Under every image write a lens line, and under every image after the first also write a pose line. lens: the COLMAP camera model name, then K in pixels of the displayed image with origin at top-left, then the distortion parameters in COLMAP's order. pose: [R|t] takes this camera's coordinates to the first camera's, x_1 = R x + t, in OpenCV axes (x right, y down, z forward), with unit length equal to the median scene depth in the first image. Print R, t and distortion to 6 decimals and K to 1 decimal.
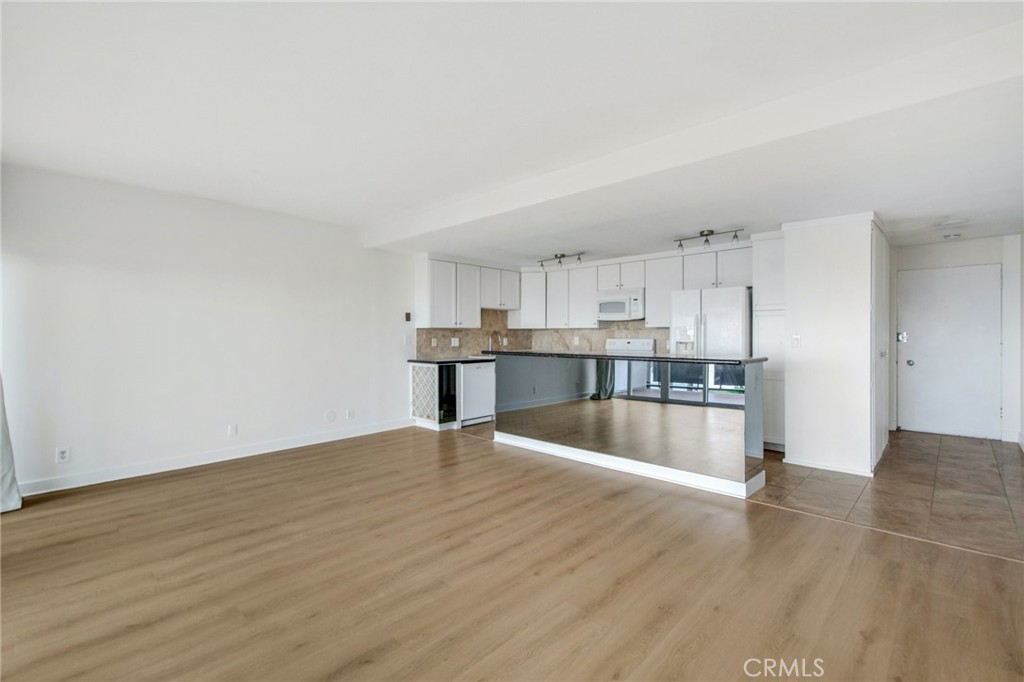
lens RADIAL K [[448.0, 0, 530.3], [0, 448.0, 333.7], [0, 0, 1]] dist [-0.003262, 0.000065]
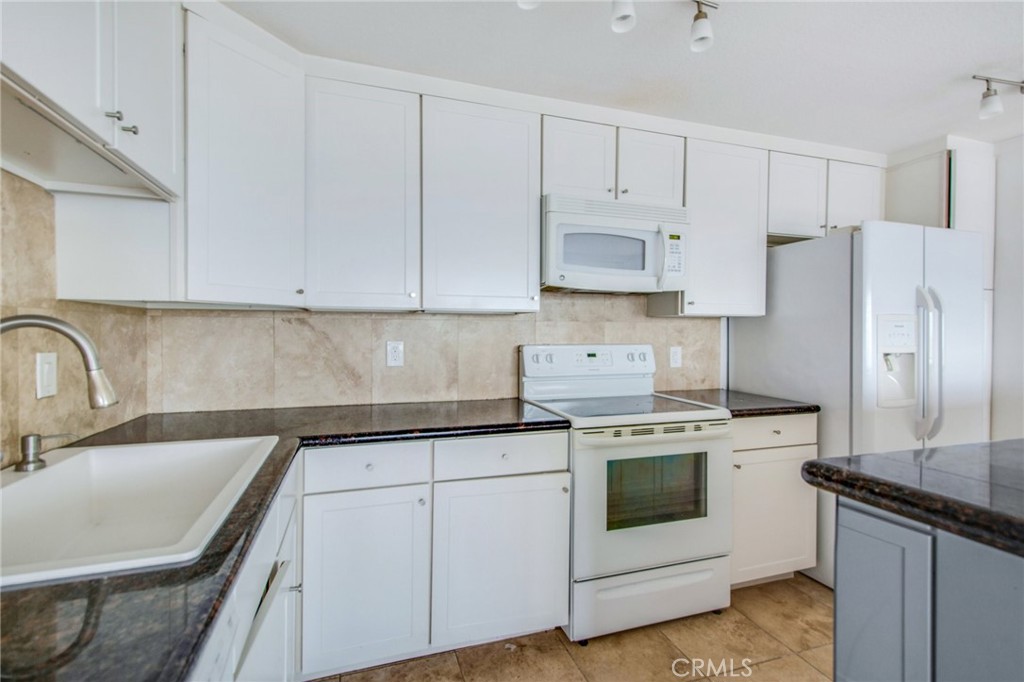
lens RADIAL K [[448.0, 0, 510.1], [0, 448.0, 339.0], [0, 0, 1]] dist [-0.003262, 0.000065]
pose [[0.476515, -0.012970, 0.879070, -0.148819], [-0.004640, 0.999840, 0.017267, 0.000886], [-0.879154, -0.012307, 0.476379, 0.947866]]
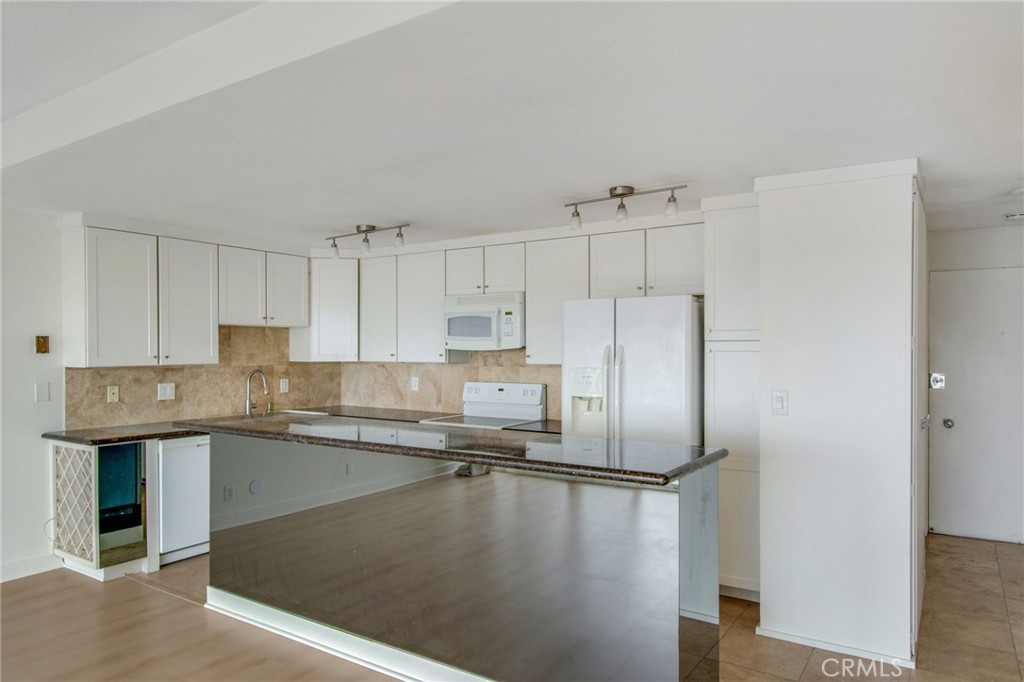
lens RADIAL K [[647.6, 0, 540.2], [0, 647.6, 349.9], [0, 0, 1]] dist [-0.006746, -0.006864]
pose [[0.981378, -0.001105, 0.192081, 0.121348], [0.000762, 0.999998, 0.001858, -0.033012], [-0.192083, -0.001677, 0.981377, 0.217065]]
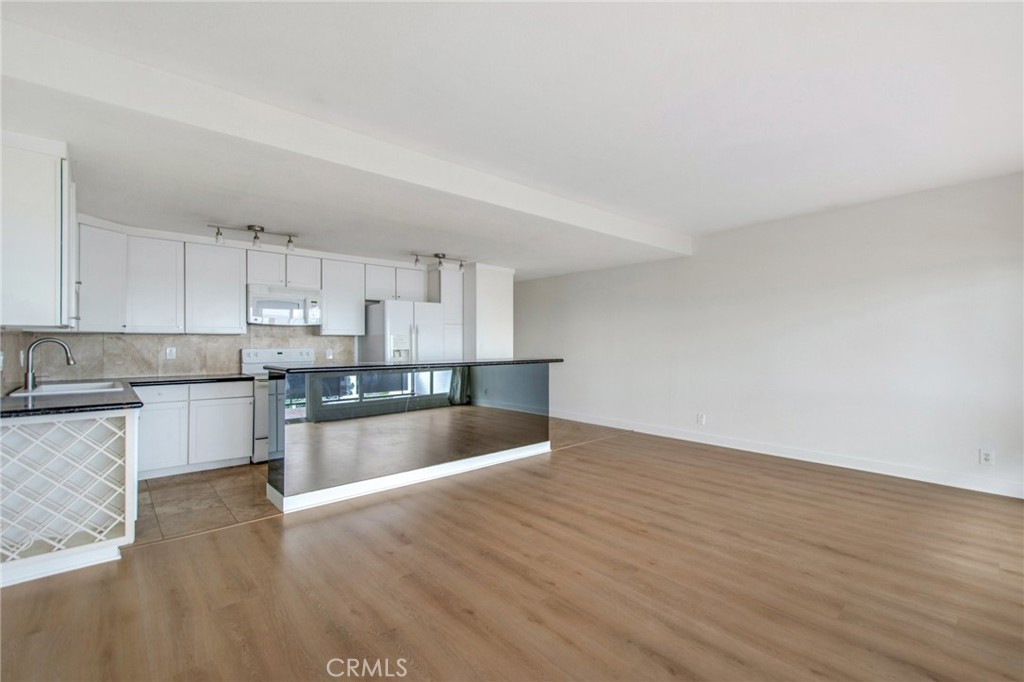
lens RADIAL K [[448.0, 0, 501.9], [0, 448.0, 342.4], [0, 0, 1]] dist [-0.003262, 0.000065]
pose [[0.102939, 0.000053, 0.994688, -0.581066], [0.000277, 1.000000, -0.000082, 0.001186], [-0.994688, 0.000284, 0.102939, 0.556915]]
